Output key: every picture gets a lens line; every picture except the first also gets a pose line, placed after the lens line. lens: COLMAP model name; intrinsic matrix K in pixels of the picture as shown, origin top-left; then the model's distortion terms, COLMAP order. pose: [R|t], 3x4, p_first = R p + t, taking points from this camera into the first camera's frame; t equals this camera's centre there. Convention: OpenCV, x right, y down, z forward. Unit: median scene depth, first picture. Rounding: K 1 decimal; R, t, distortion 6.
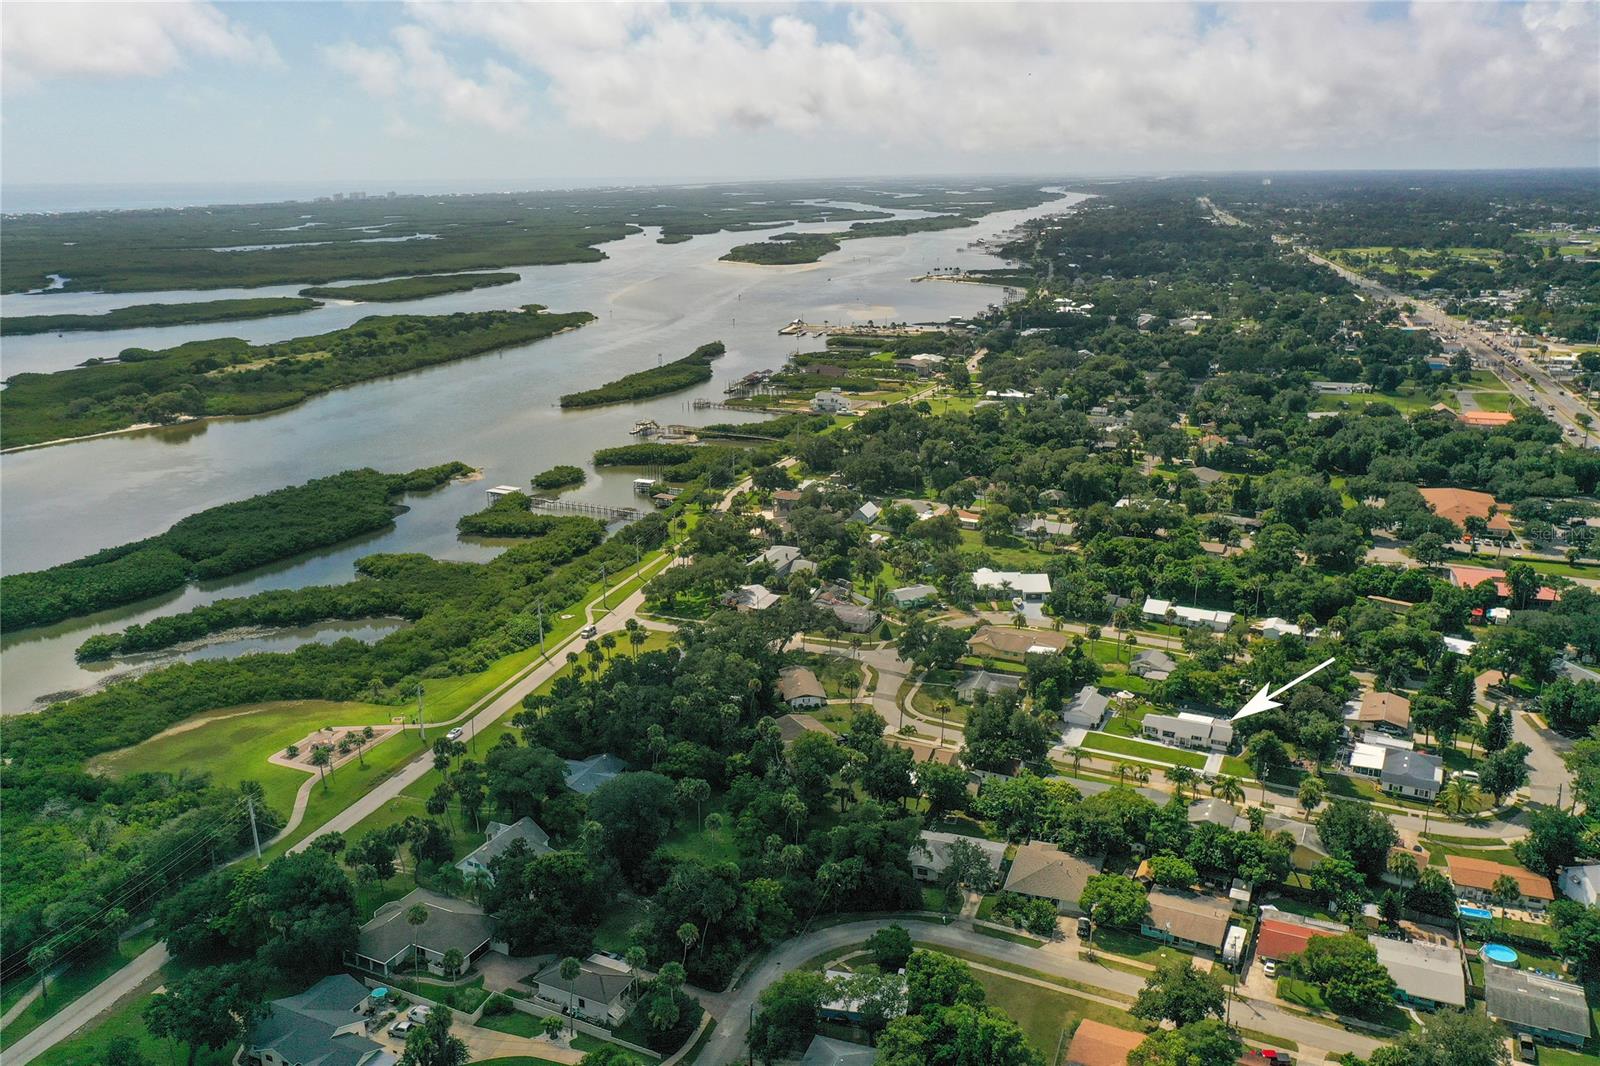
lens RADIAL K [[1281.7, 0, 800.0], [0, 1281.7, 533.0], [0, 0, 1]] dist [0.005119, 0.001579]
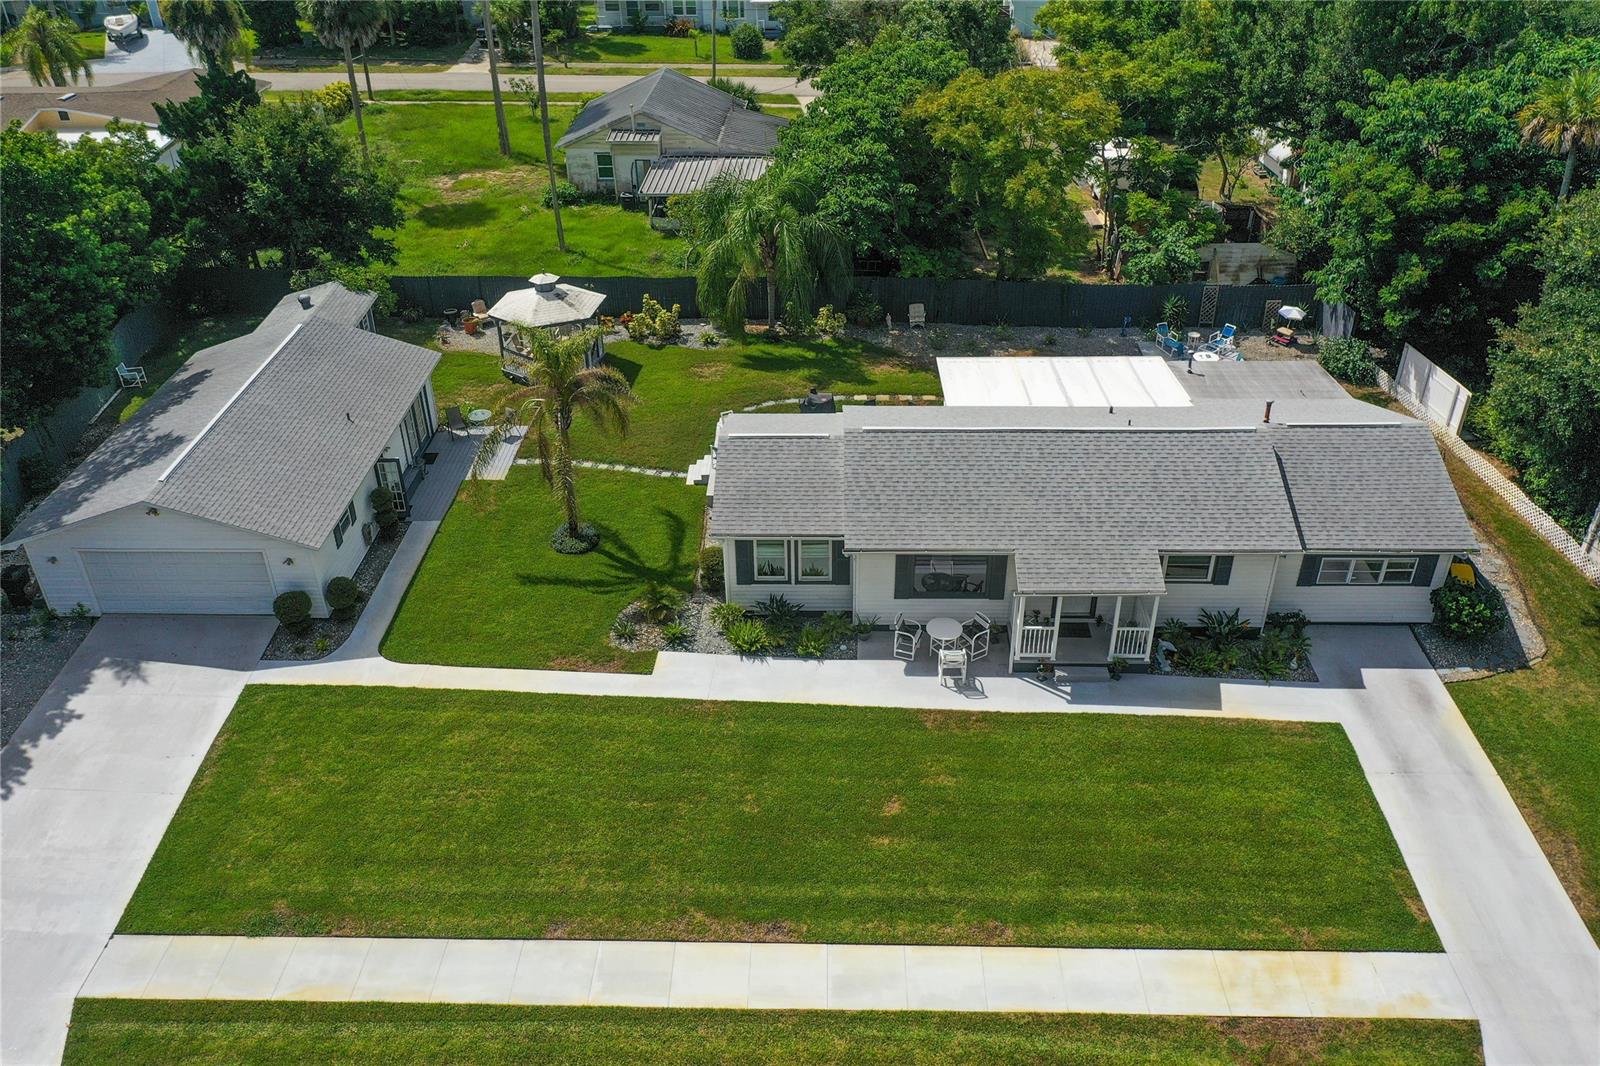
lens RADIAL K [[1281.7, 0, 800.0], [0, 1281.7, 533.0], [0, 0, 1]] dist [0.005119, 0.001579]
pose [[0.908817, -0.221348, 0.353633, 0.226790], [0.118488, 0.949686, 0.289925, 0.114310], [-0.400014, -0.221588, 0.889318, 0.868205]]
